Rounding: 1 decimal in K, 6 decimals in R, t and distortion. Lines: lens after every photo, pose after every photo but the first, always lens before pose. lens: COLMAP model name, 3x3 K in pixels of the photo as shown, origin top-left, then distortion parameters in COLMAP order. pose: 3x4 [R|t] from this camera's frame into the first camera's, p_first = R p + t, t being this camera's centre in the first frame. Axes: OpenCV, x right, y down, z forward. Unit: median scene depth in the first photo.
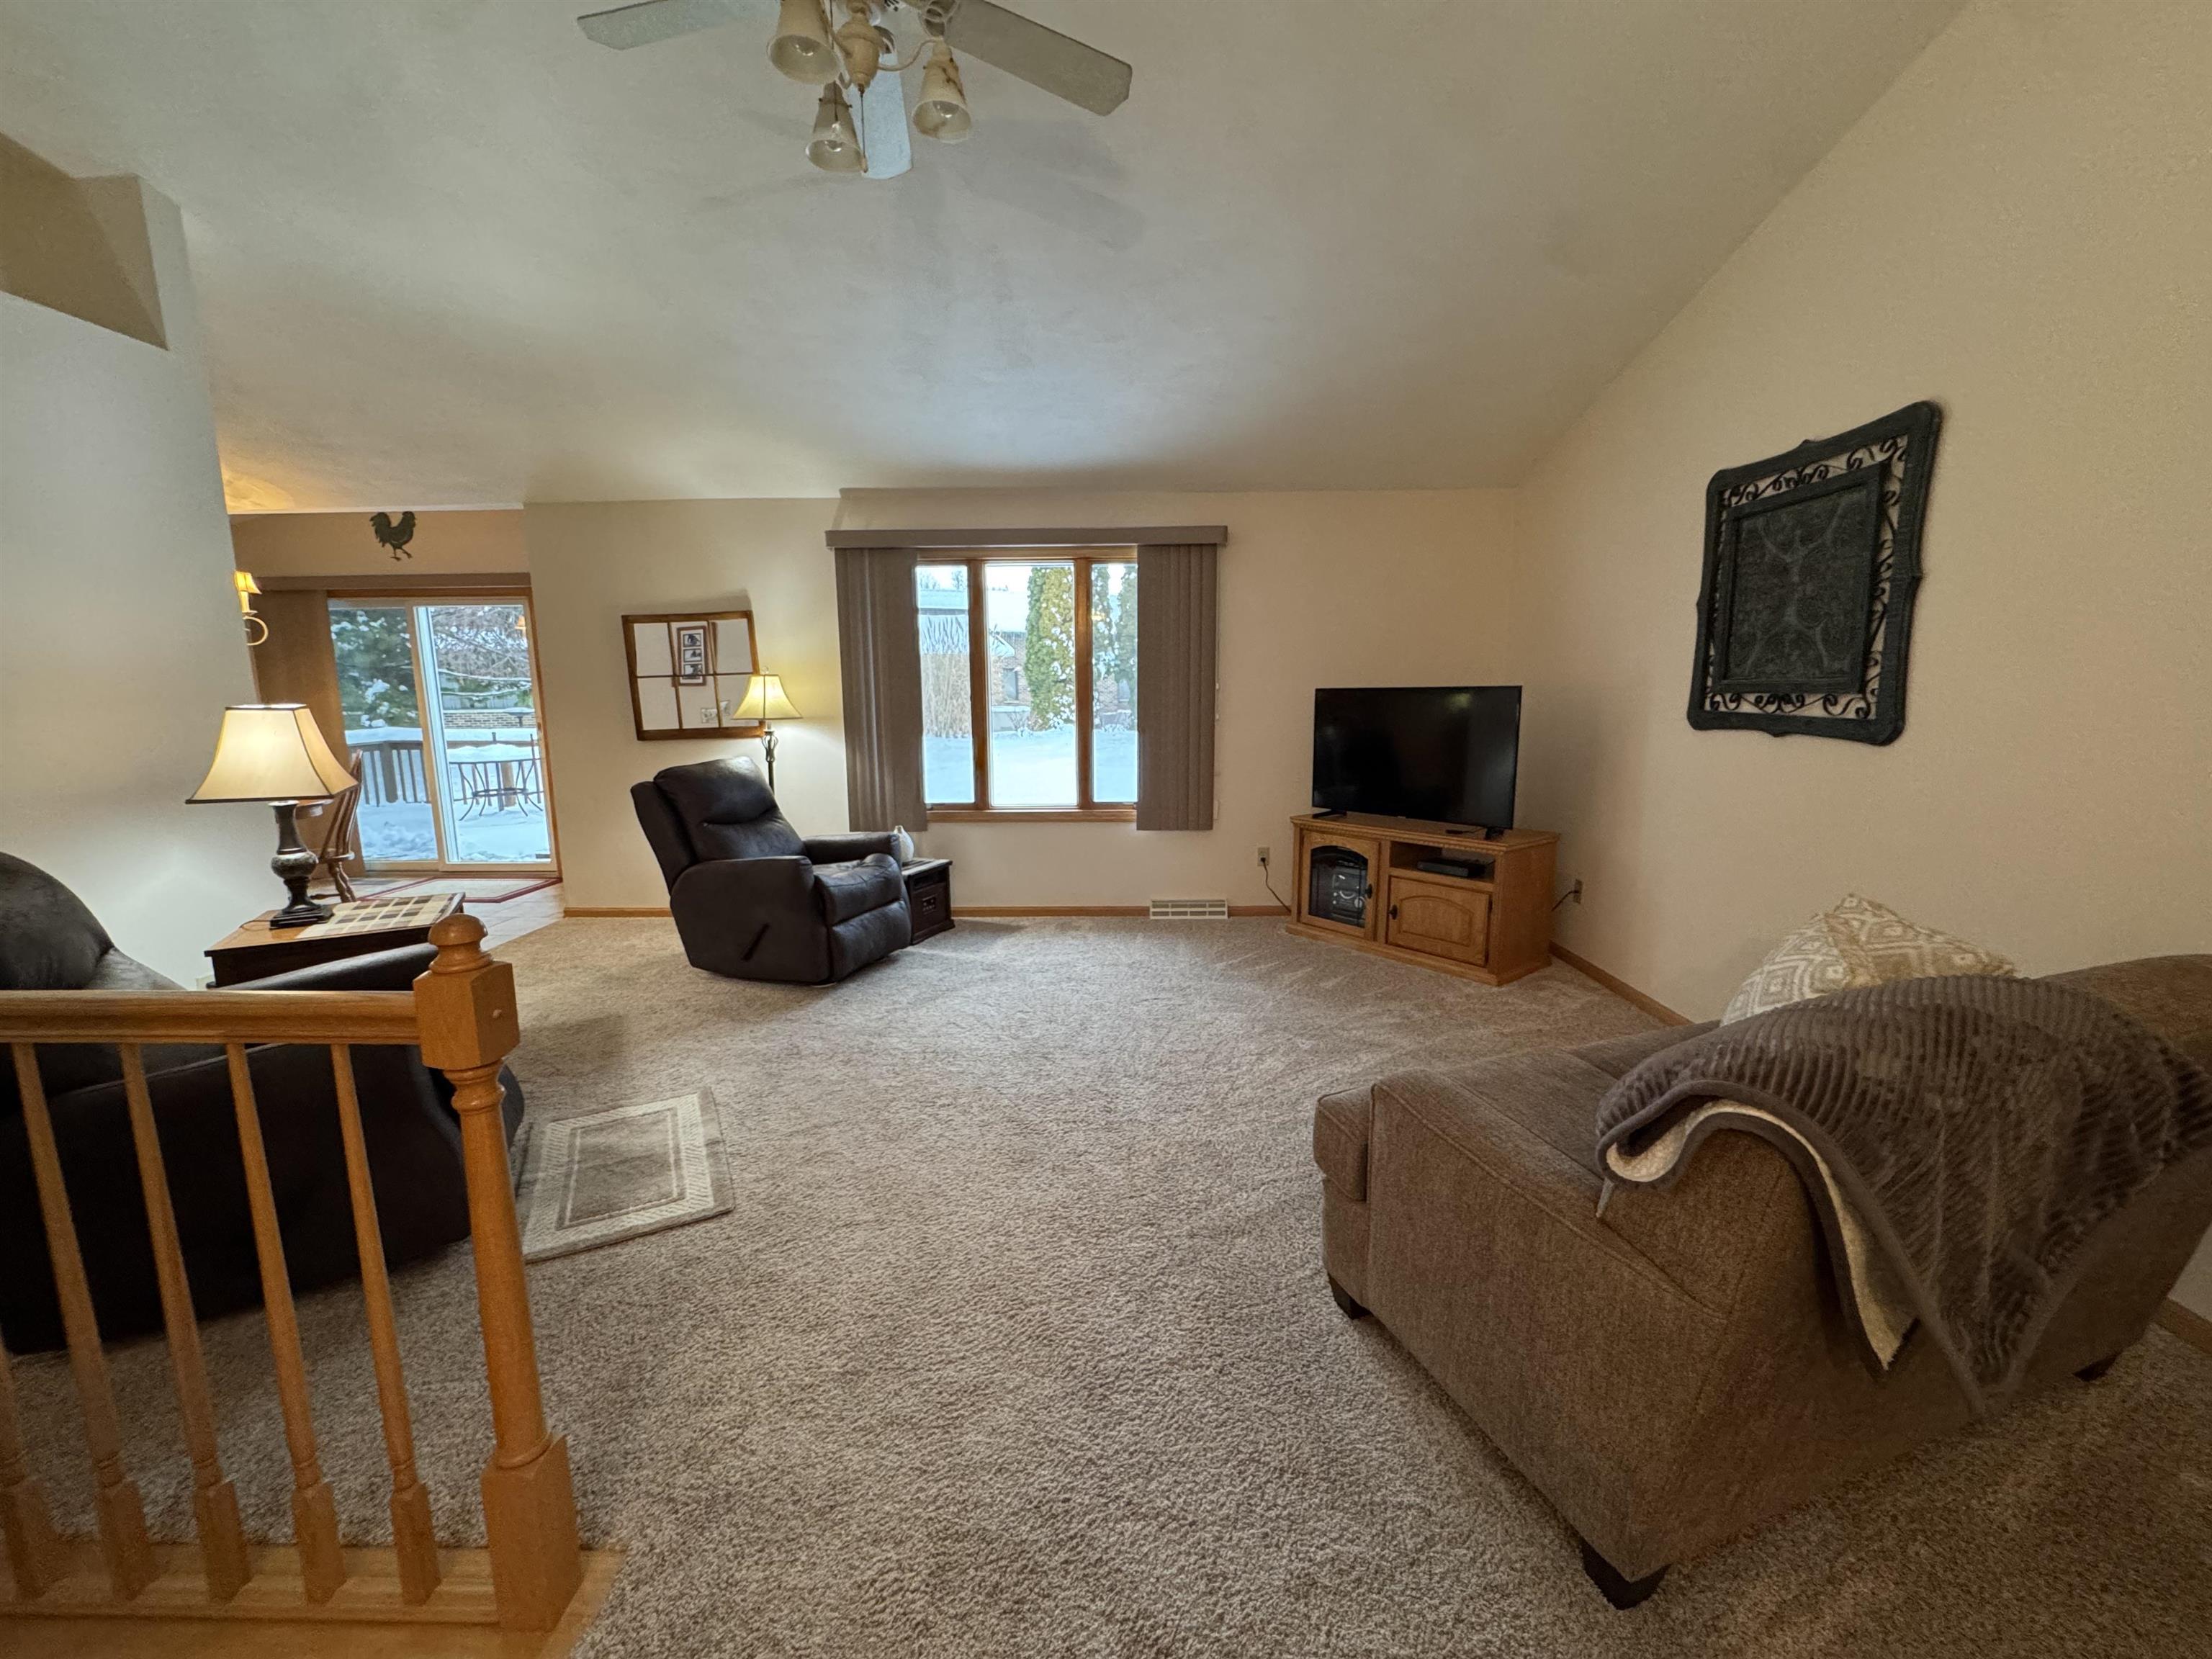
lens RADIAL K [[880.6, 0, 1107.1], [0, 880.6, 828.5], [0, 0, 1]] dist [-0.003603, 0.000764]
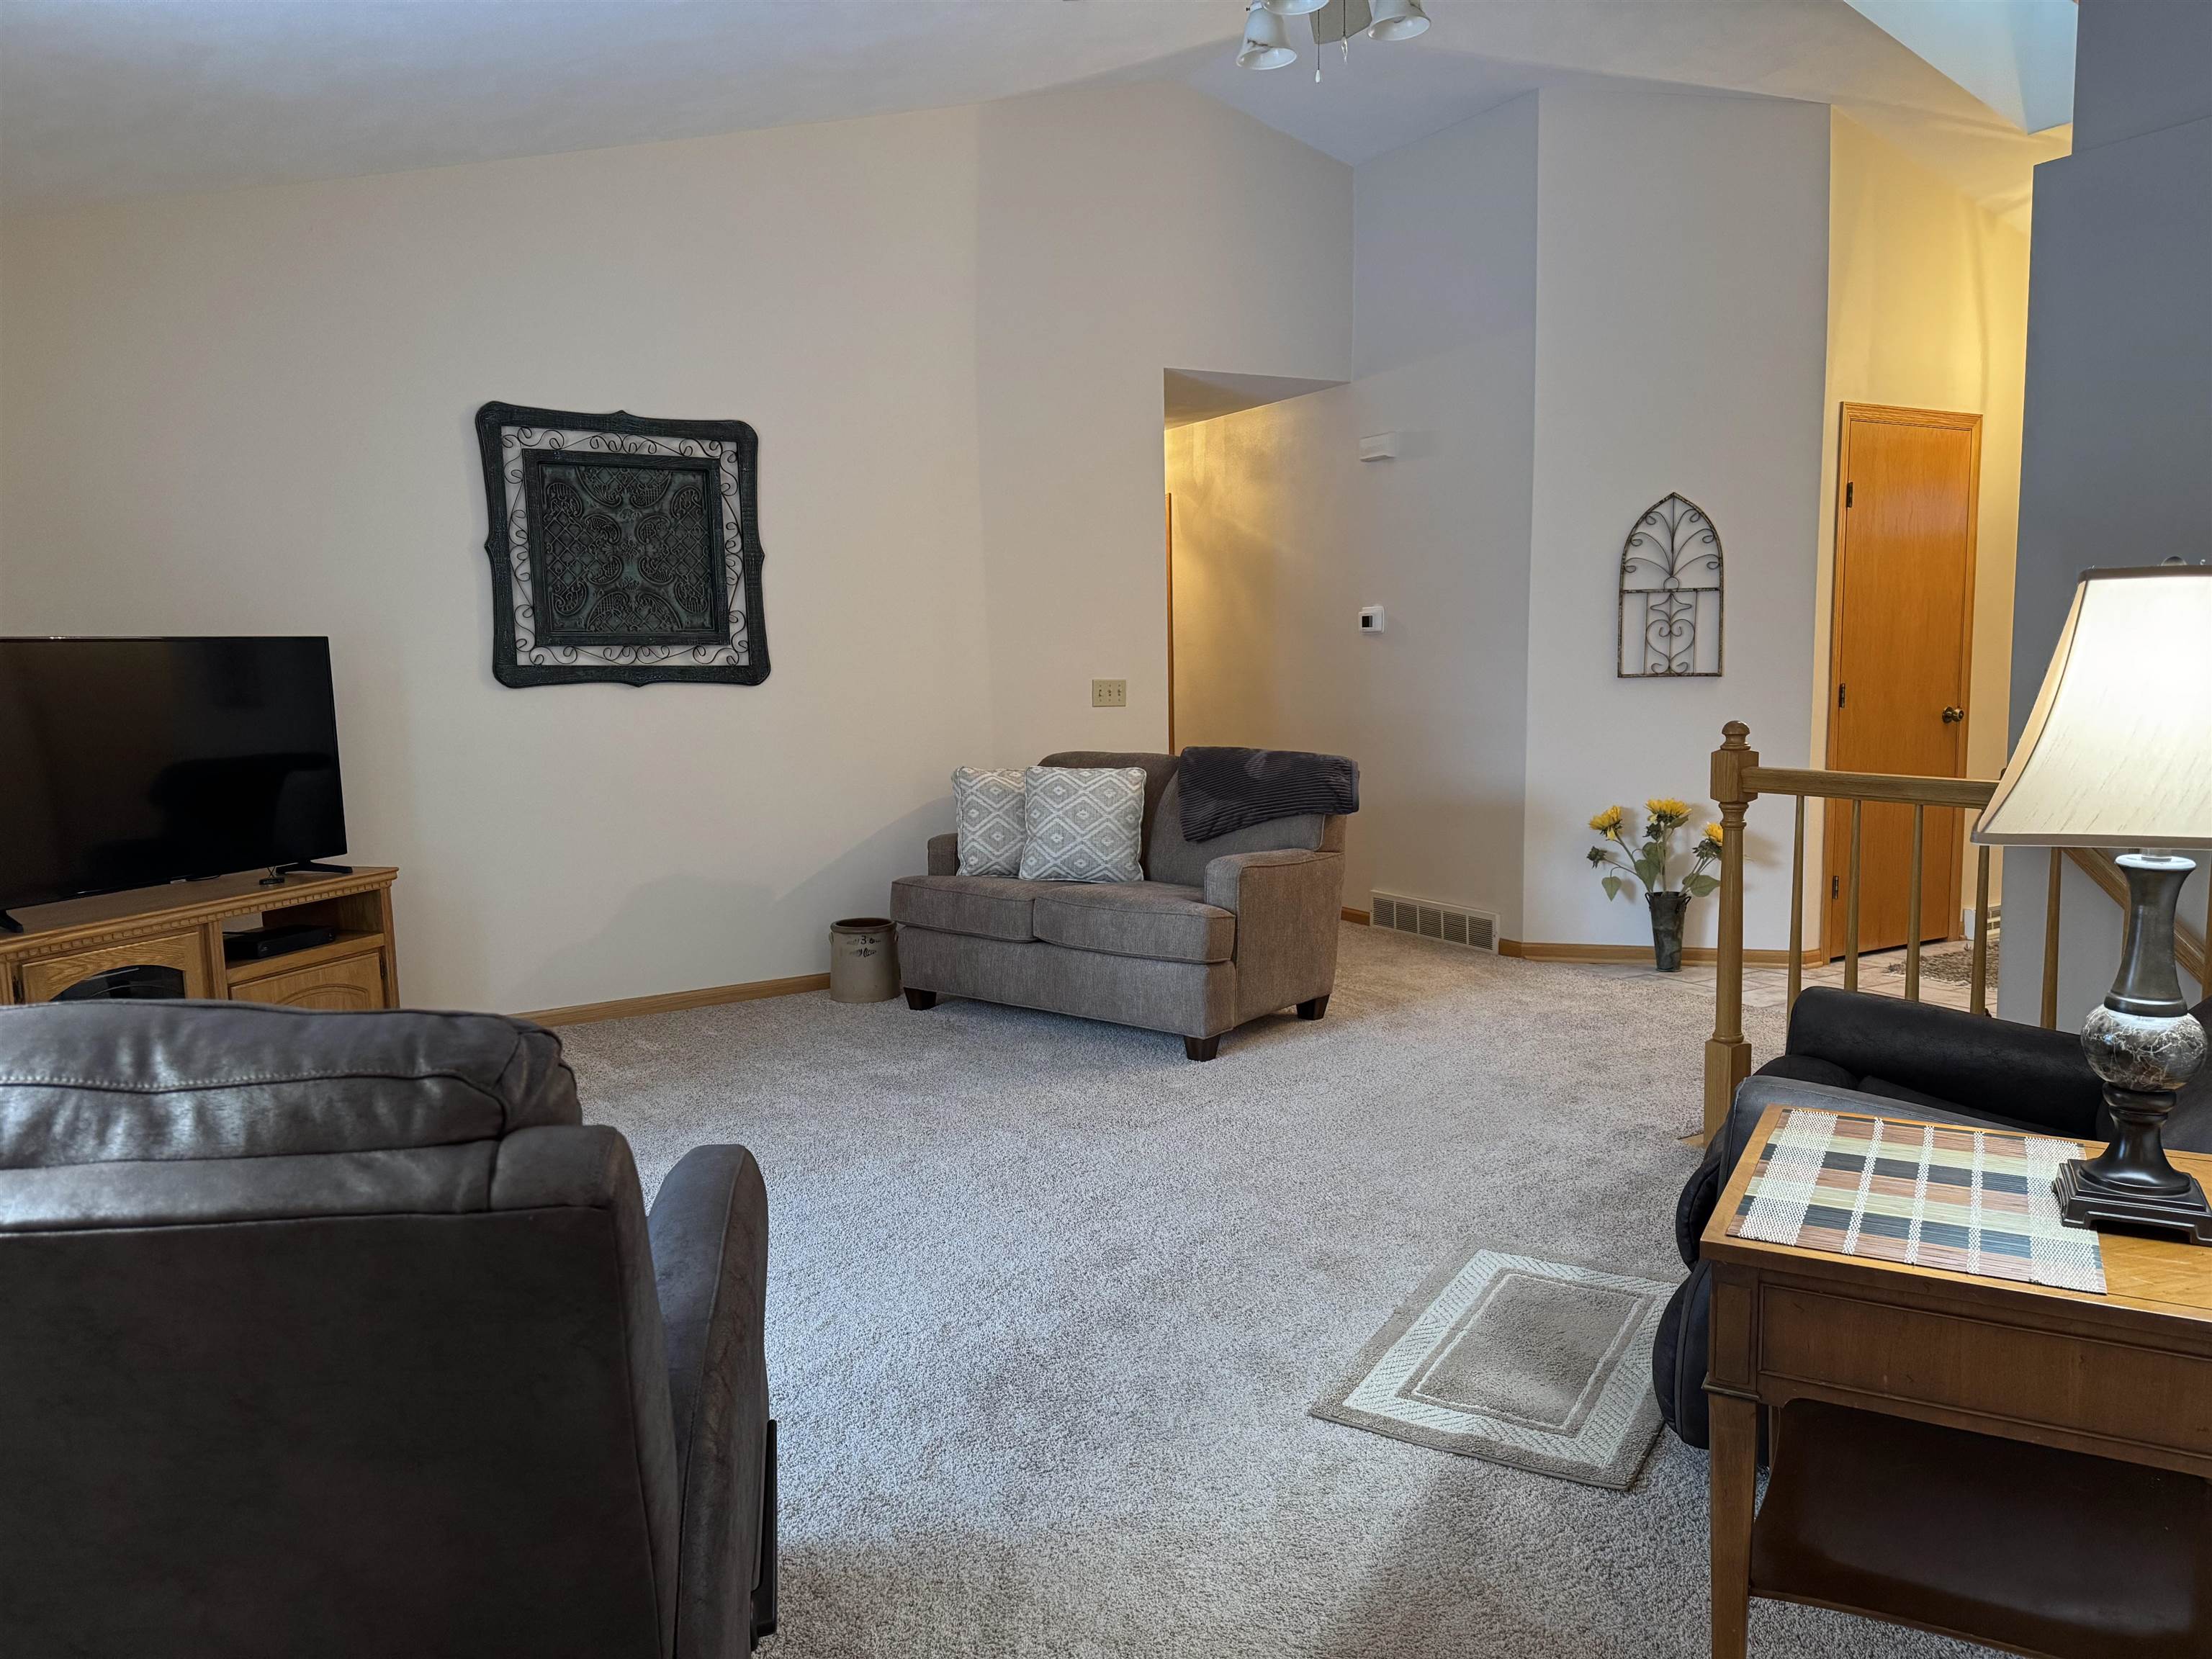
lens RADIAL K [[1554.6, 0, 1099.3], [0, 1554.6, 838.6], [0, 0, 1]] dist [0.050359, -0.050287]
pose [[-0.511278, -0.081531, 0.855540, -1.142398], [0.156460, 0.970023, 0.185943, -0.191353], [-0.845054, 0.228927, -0.483195, 1.494421]]
